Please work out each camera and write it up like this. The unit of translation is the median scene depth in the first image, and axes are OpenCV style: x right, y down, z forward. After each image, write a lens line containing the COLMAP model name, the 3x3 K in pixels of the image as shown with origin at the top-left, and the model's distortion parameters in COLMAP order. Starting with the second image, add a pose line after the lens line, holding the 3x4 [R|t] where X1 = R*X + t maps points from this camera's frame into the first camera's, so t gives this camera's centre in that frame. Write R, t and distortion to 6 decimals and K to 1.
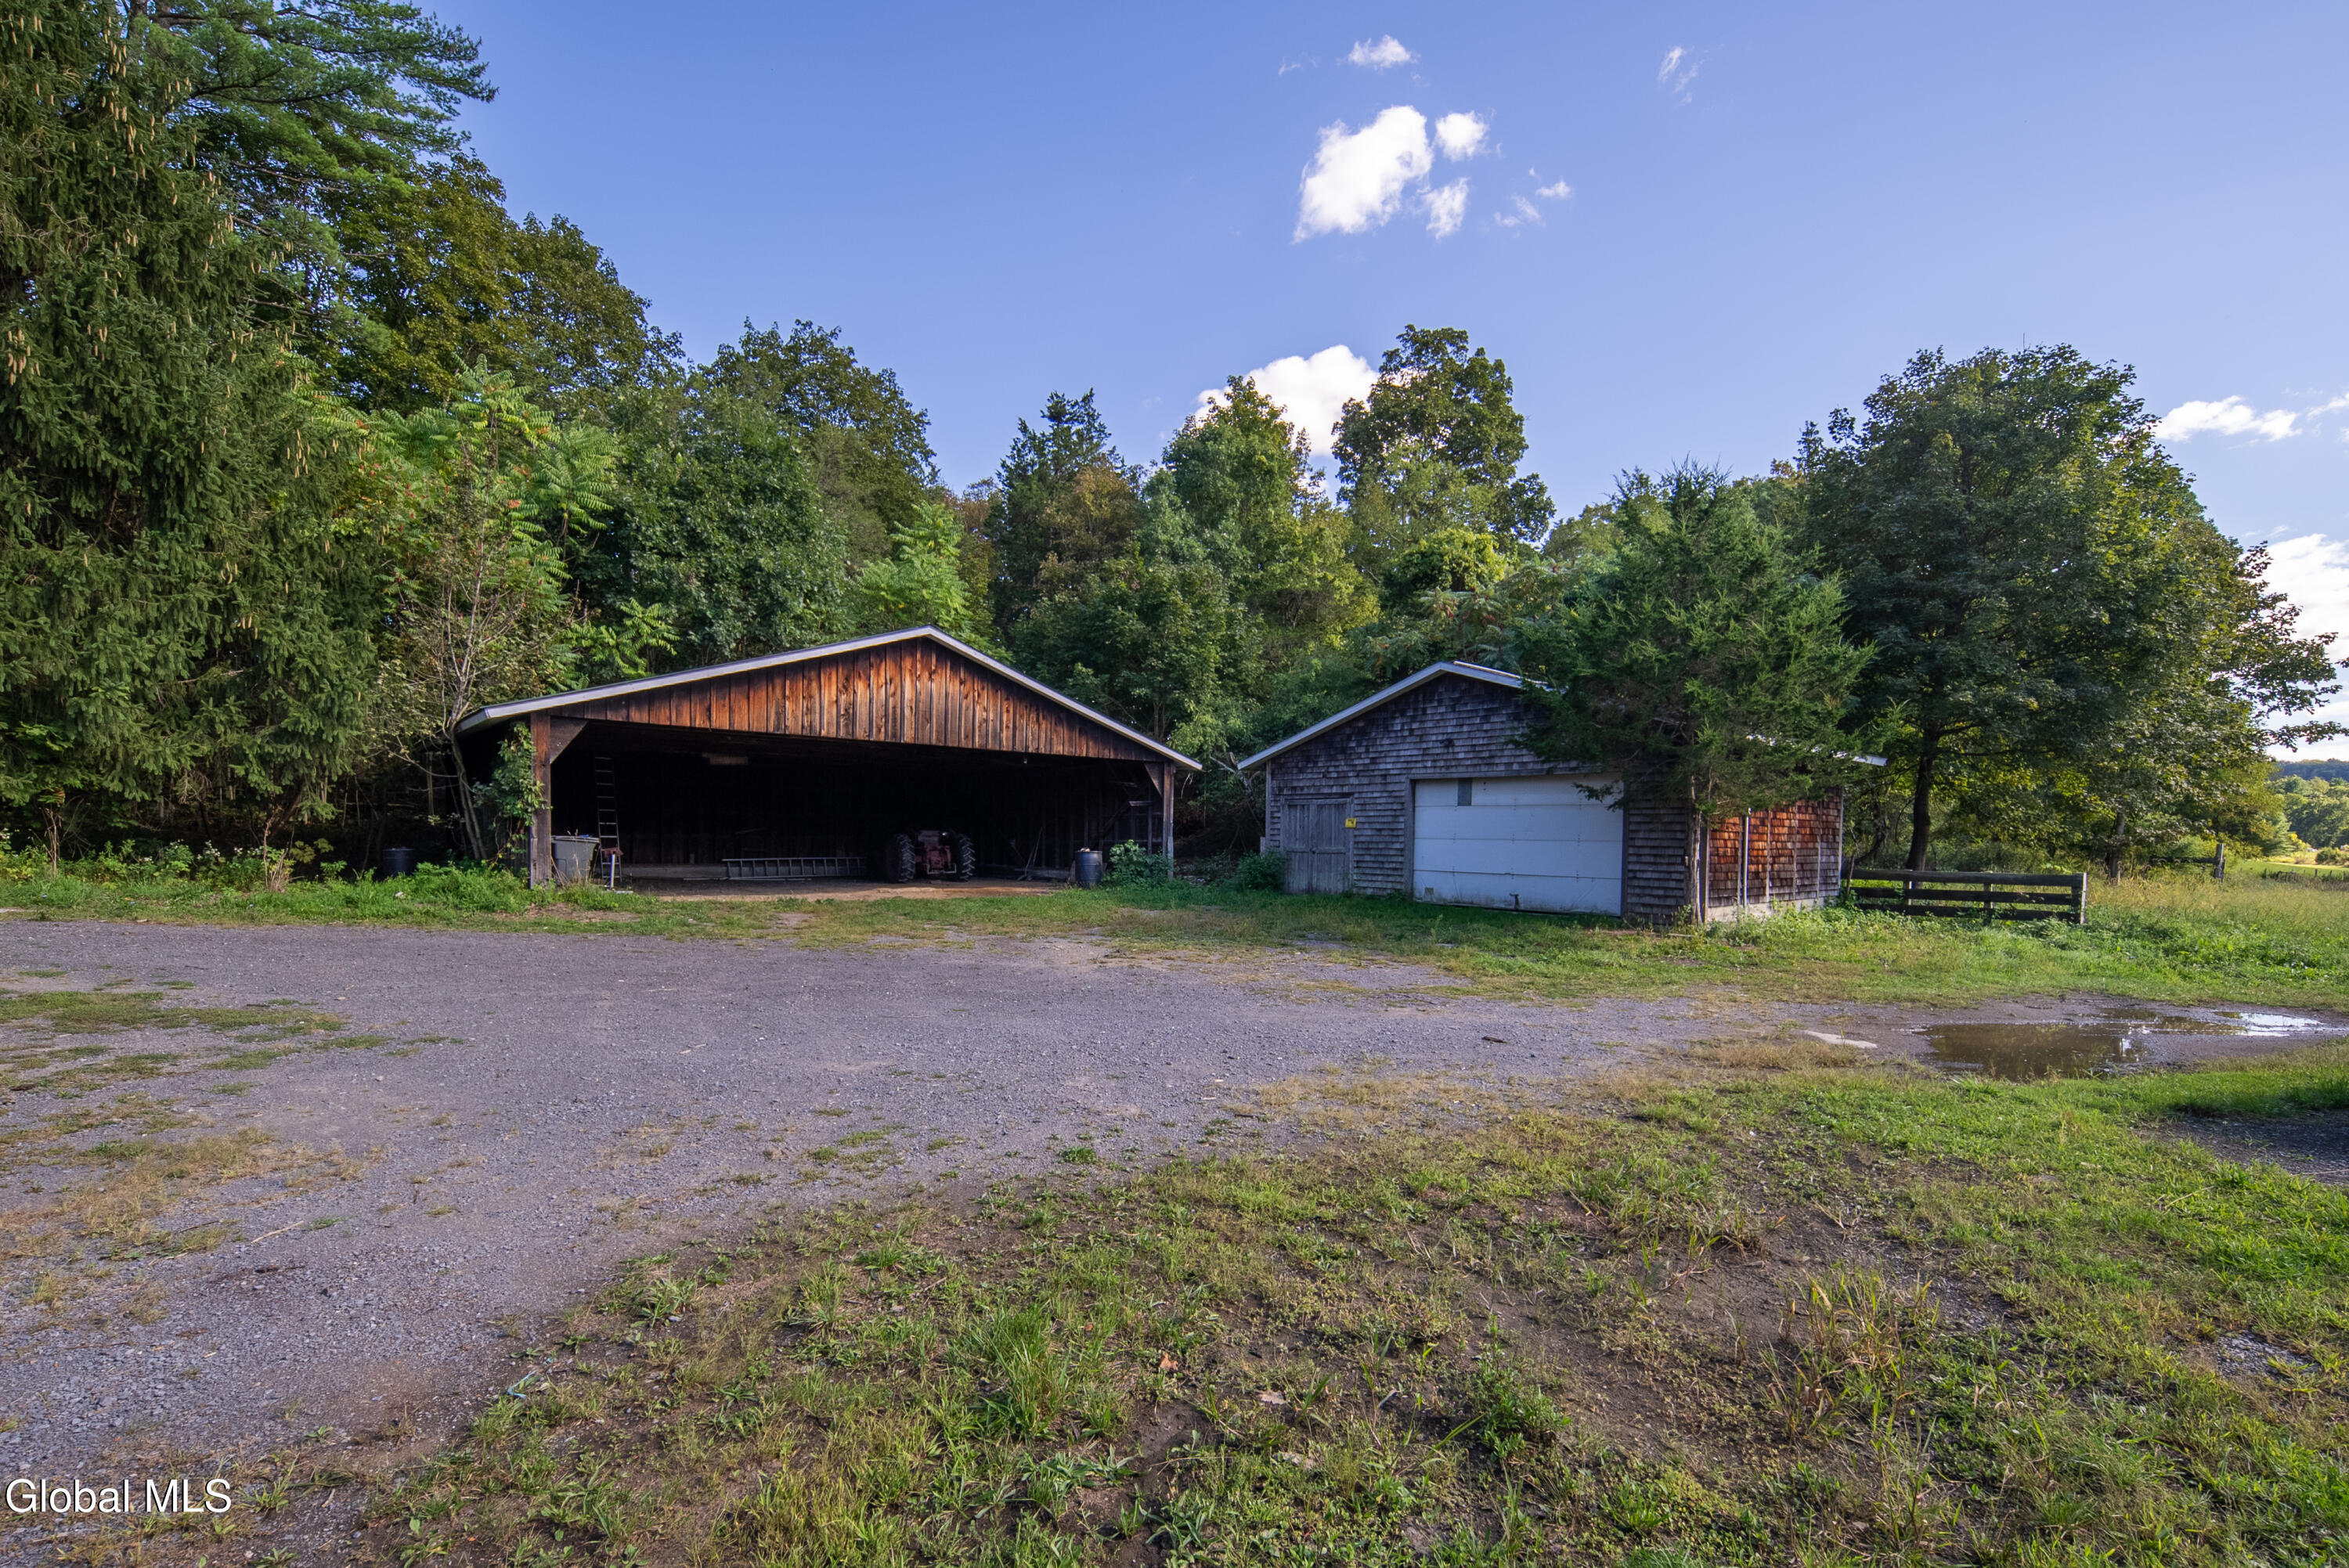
lens RADIAL K [[1044.7, 0, 1168.5], [0, 1044.7, 786.5], [0, 0, 1]] dist [-0.000025, -0.000051]
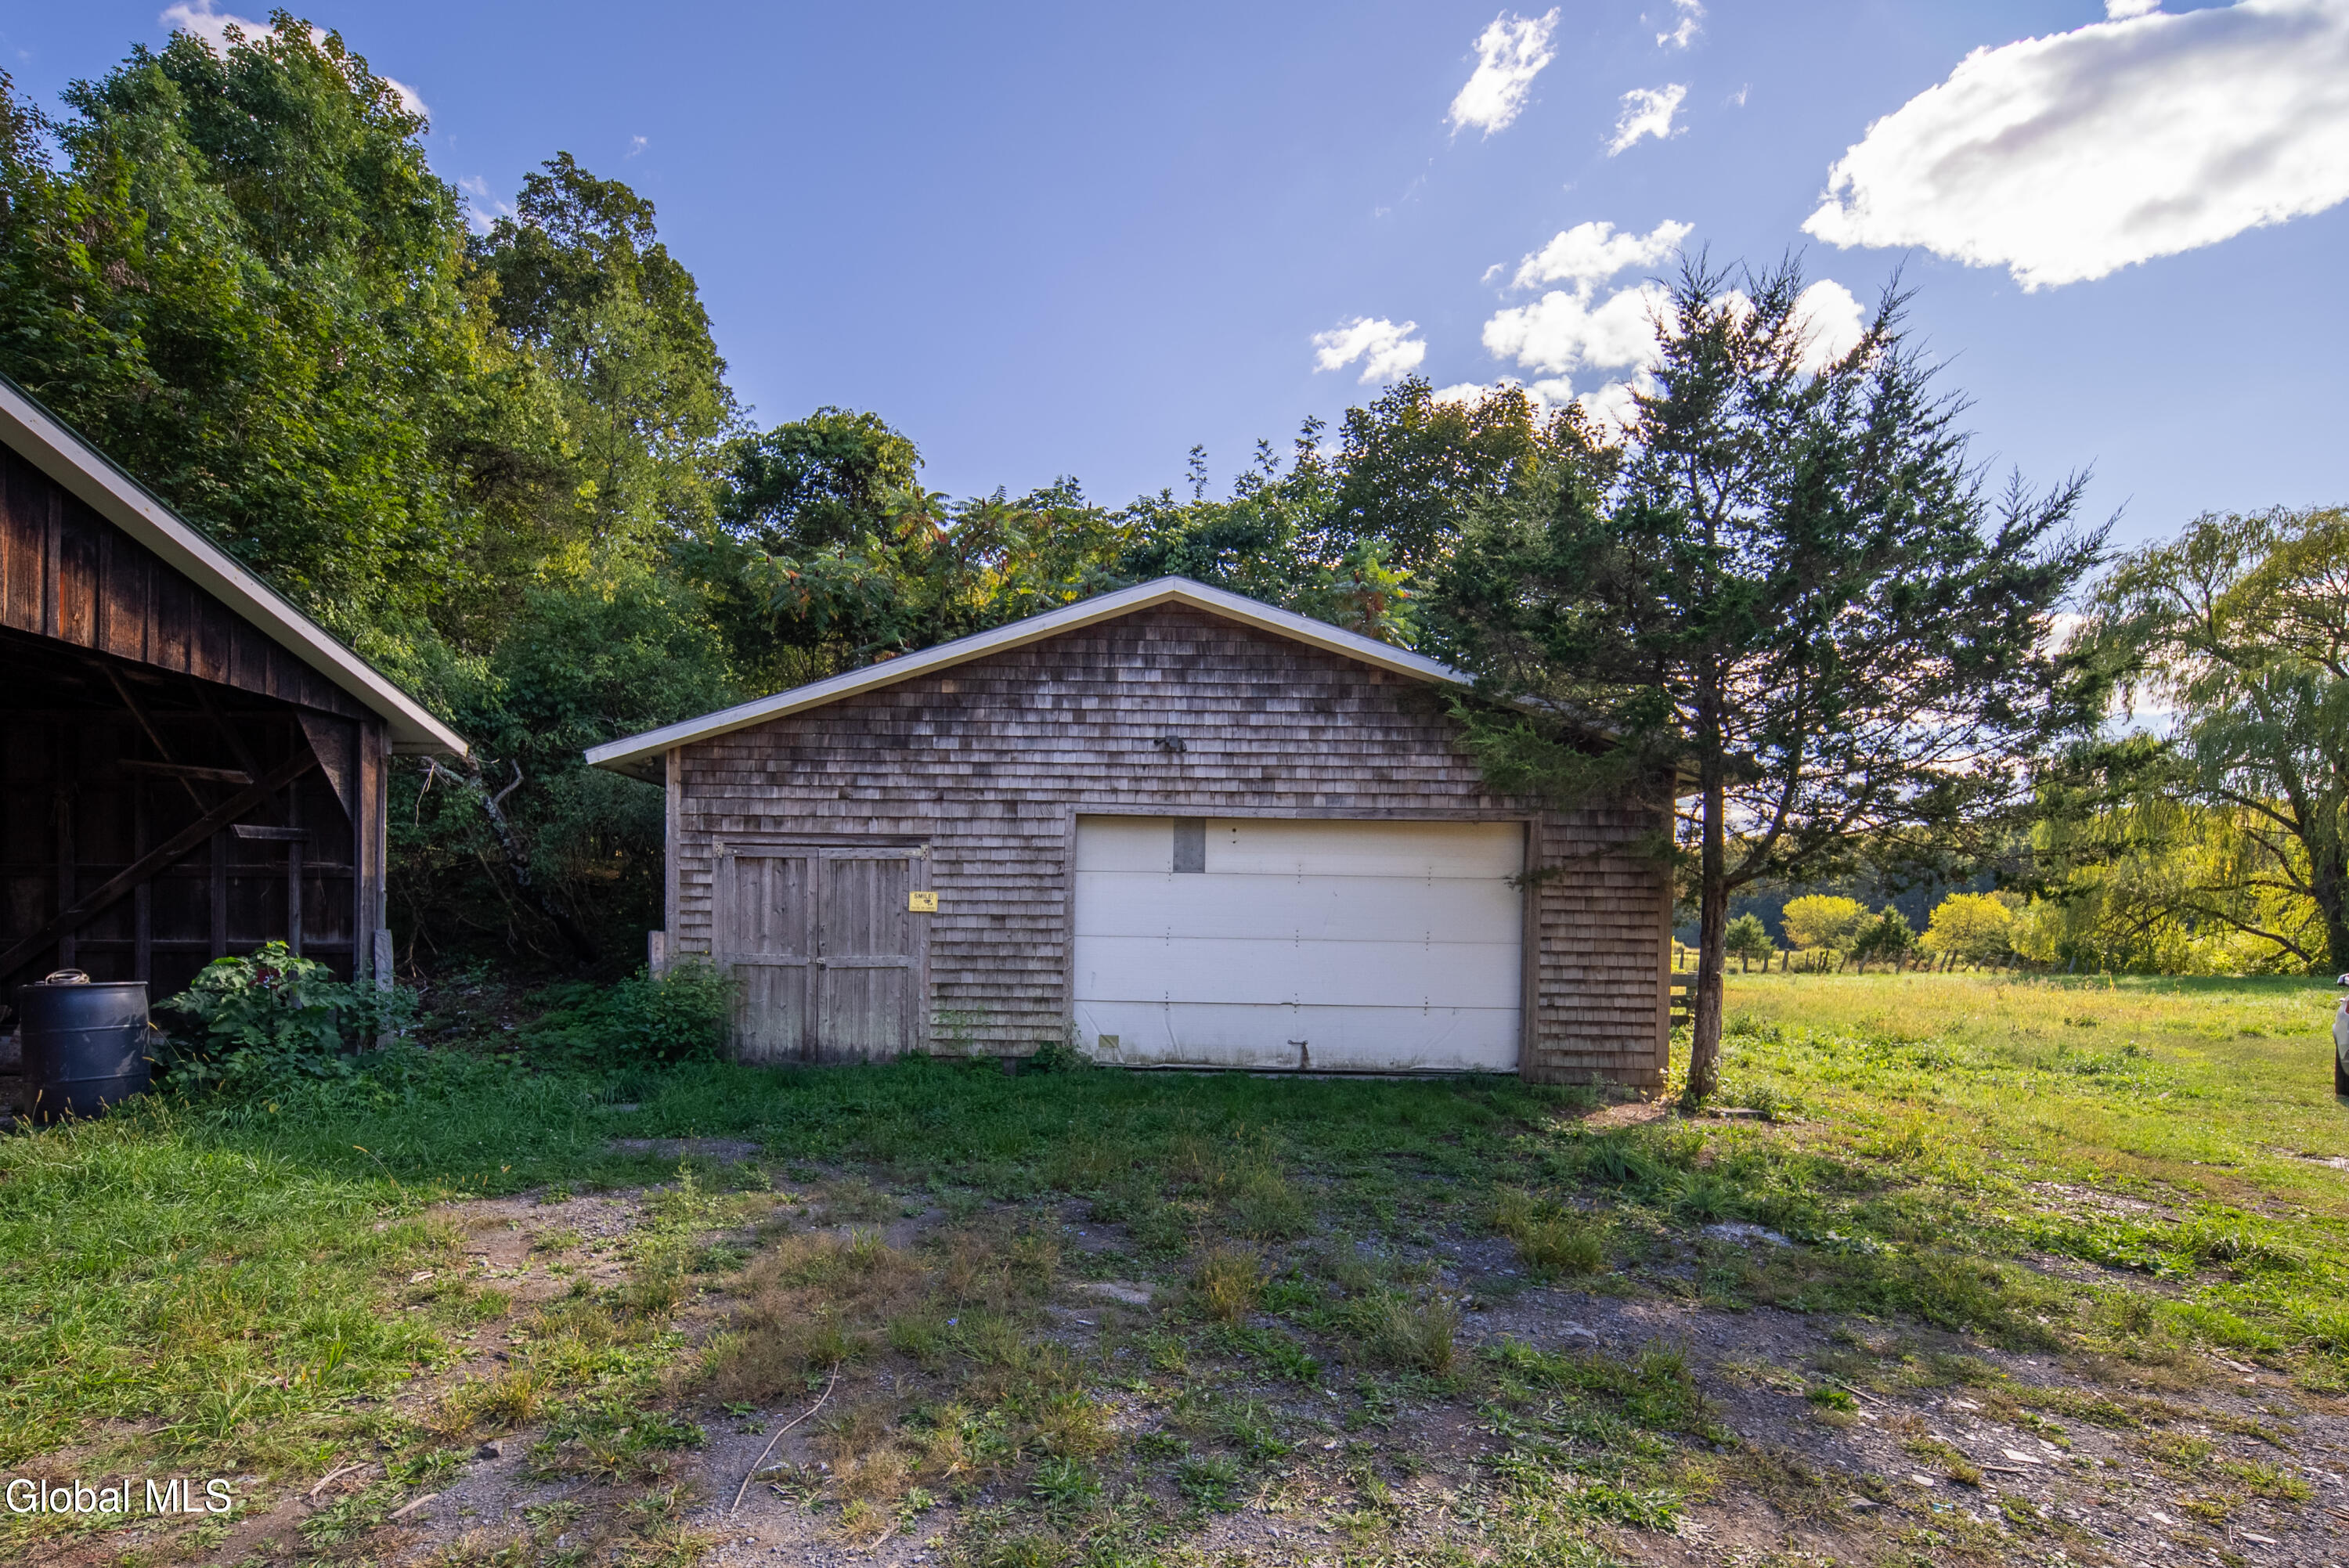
lens RADIAL K [[1097.4, 0, 1174.1], [0, 1097.4, 917.2], [0, 0, 1]] dist [0.002823, 0.000329]
pose [[0.652433, 0.006754, 0.757817, -0.117098], [-0.041245, 0.998795, 0.026608, 0.024355], [-0.756723, -0.048617, 0.651925, 0.603379]]
